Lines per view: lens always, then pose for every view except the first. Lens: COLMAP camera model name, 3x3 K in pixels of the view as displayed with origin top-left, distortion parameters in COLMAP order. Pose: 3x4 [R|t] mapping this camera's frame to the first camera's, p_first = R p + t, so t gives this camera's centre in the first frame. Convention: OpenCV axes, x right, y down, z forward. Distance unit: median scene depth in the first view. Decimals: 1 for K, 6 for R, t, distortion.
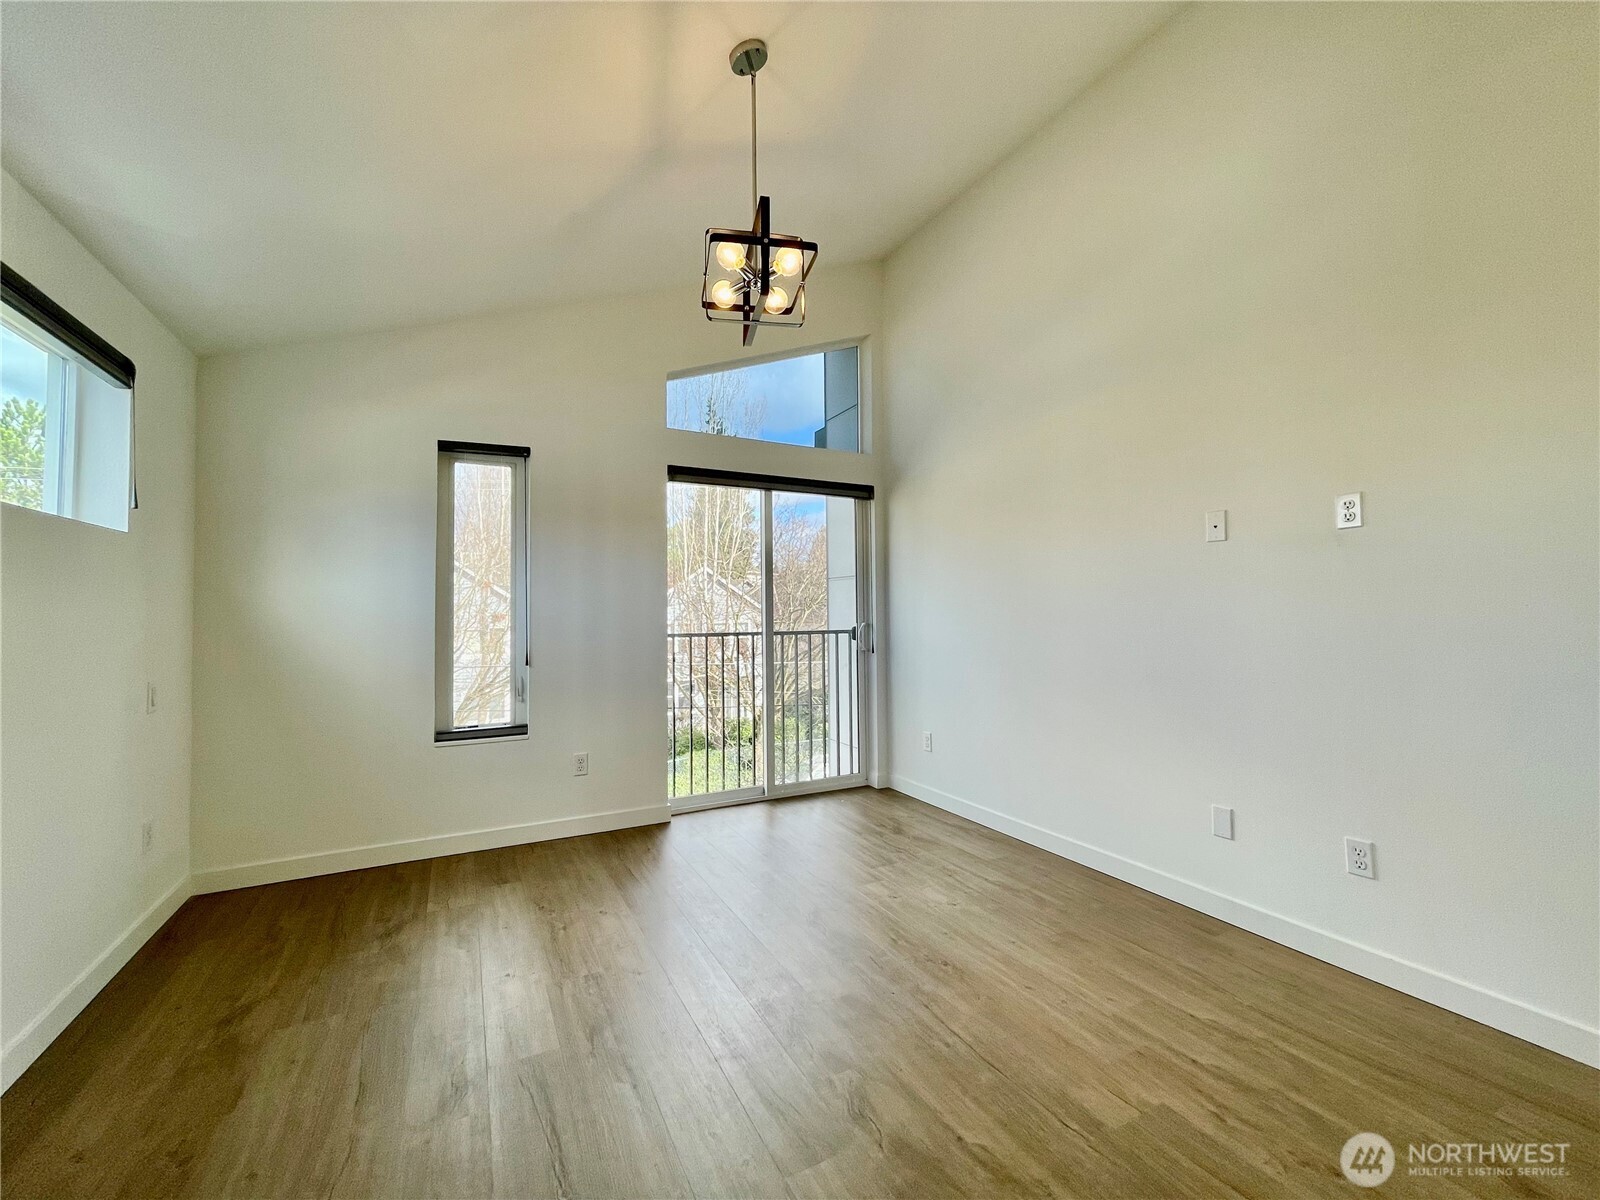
lens RADIAL K [[649.2, 0, 800.0], [0, 649.2, 600.0], [0, 0, 1]] dist [-0.001678, -0.000068]
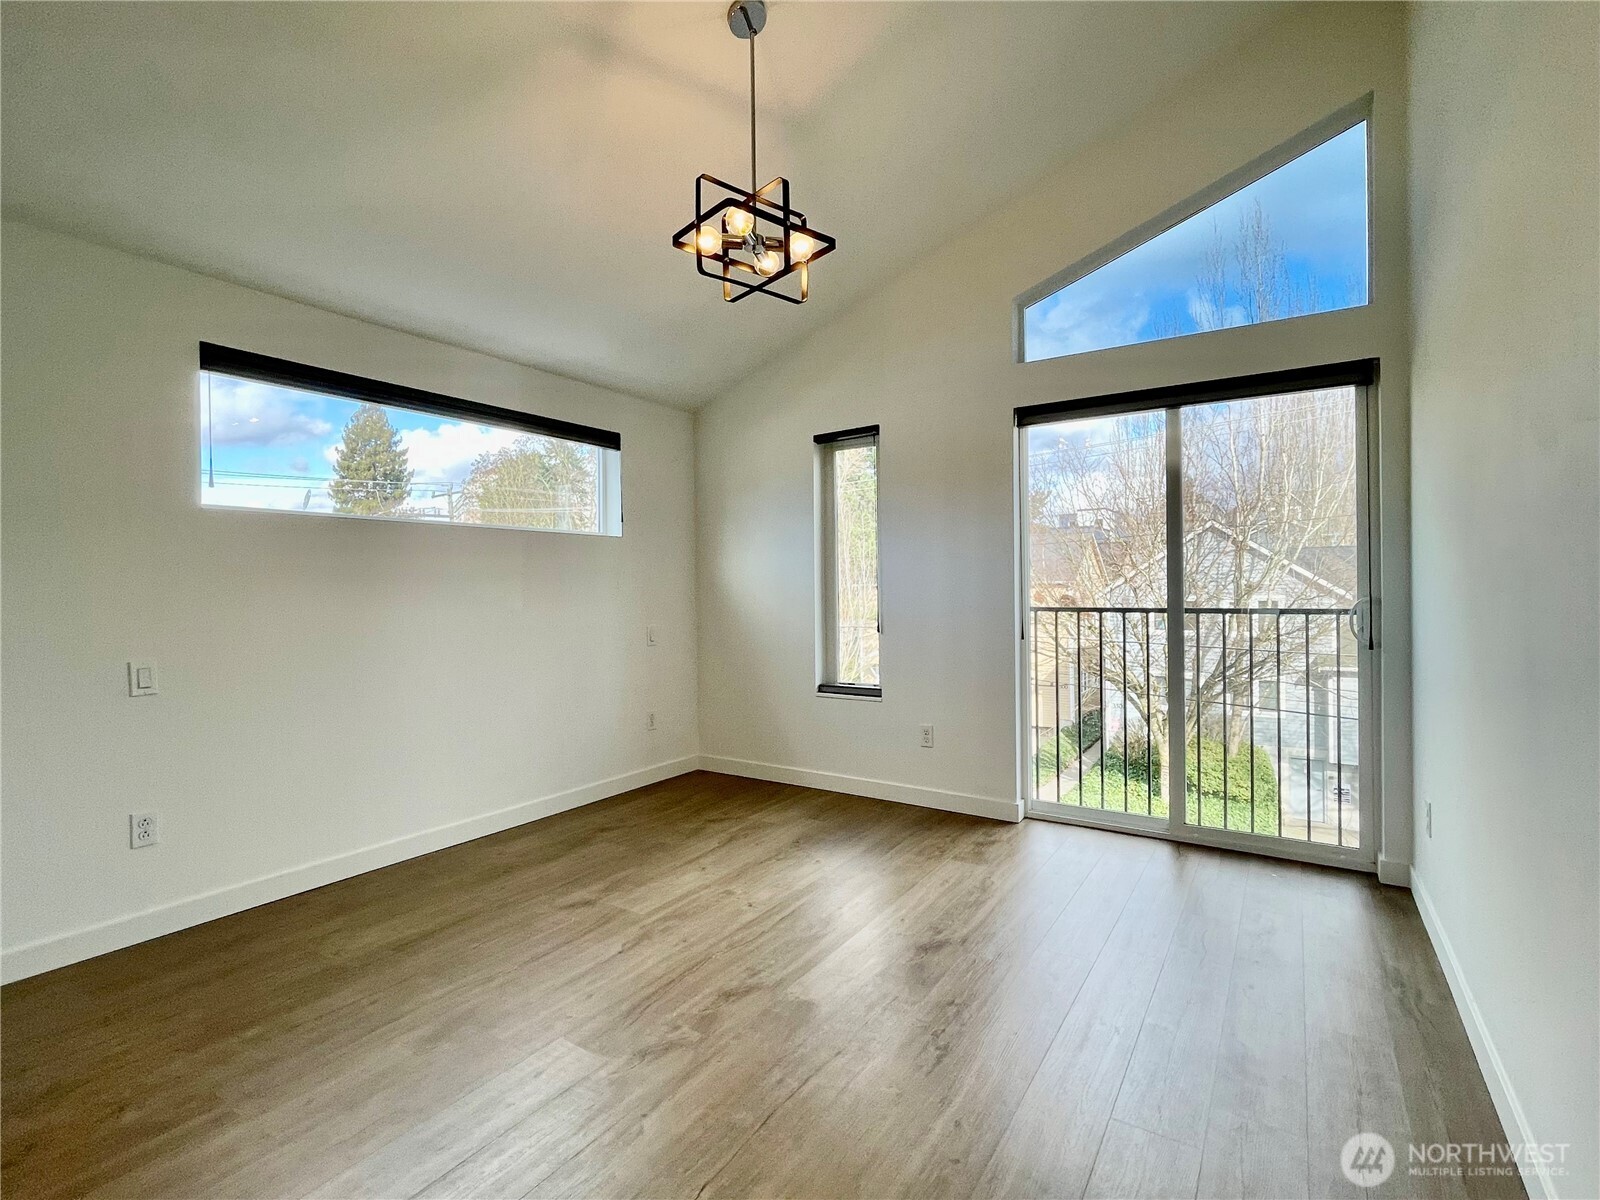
lens RADIAL K [[757.3, 0, 800.5], [0, 757.3, 596.4], [0, 0, 1]] dist [0.025477, 0.000144]
pose [[0.486669, 0.013998, -0.873474, 0.593170], [0.023776, 0.999289, 0.029262, 0.002176], [0.873263, -0.035008, 0.485990, 0.286497]]
